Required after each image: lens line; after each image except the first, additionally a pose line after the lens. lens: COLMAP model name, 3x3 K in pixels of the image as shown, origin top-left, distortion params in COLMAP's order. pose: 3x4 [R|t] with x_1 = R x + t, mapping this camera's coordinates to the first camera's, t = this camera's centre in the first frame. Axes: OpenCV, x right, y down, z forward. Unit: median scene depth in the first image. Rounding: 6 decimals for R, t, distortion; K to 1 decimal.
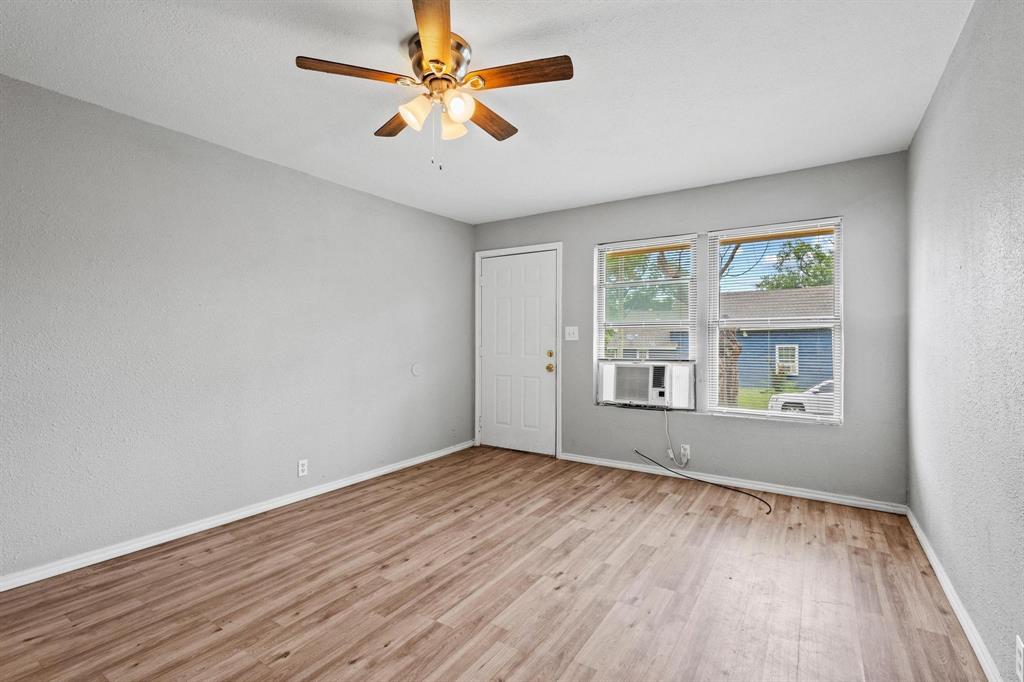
lens RADIAL K [[467.1, 0, 512.5], [0, 467.1, 339.5], [0, 0, 1]] dist [0.005051, -0.001482]
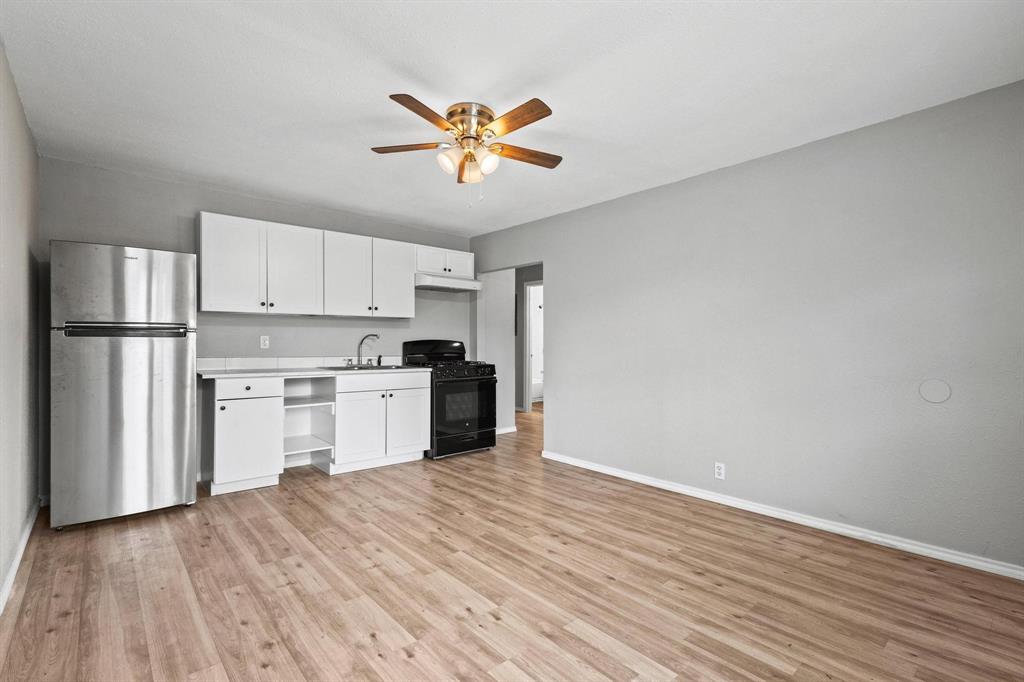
lens RADIAL K [[467.1, 0, 514.8], [0, 467.1, 341.2], [0, 0, 1]] dist [0.005051, -0.001482]
pose [[-0.263228, -0.002606, -0.964730, 0.616510], [0.005760, 0.999974, -0.004272, 0.004393], [0.964716, -0.006681, -0.263206, 0.853677]]
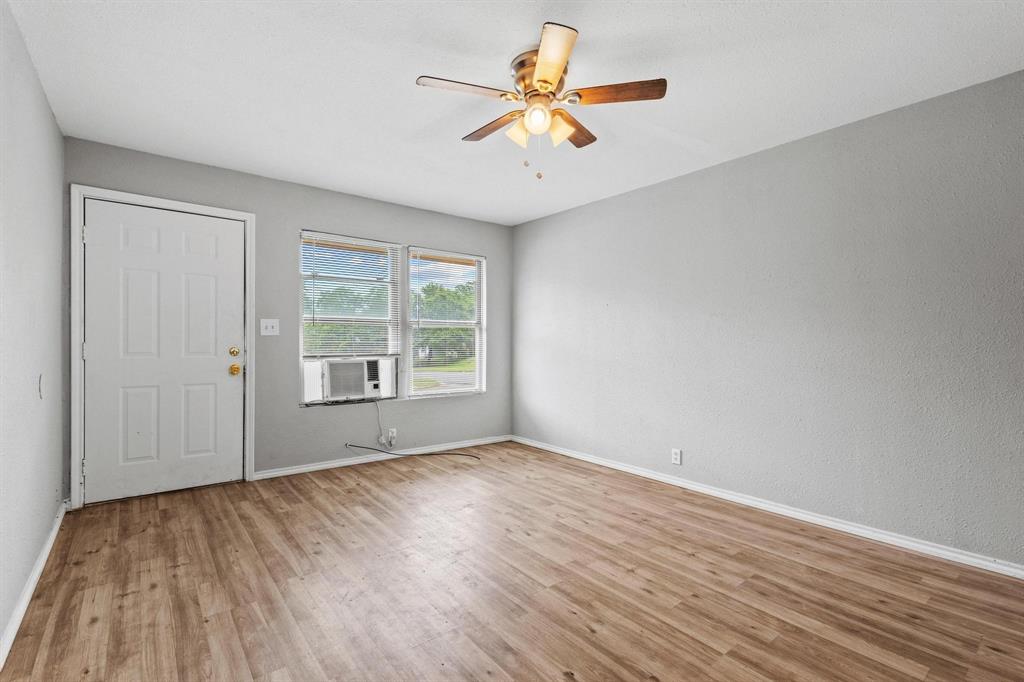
lens RADIAL K [[467.1, 0, 515.9], [0, 467.1, 343.8], [0, 0, 1]] dist [0.005051, -0.001482]
pose [[0.308421, -0.004542, 0.951239, -0.706106], [-0.010333, 0.999914, 0.008125, 0.007059], [-0.951194, -0.012335, 0.308347, 0.417390]]
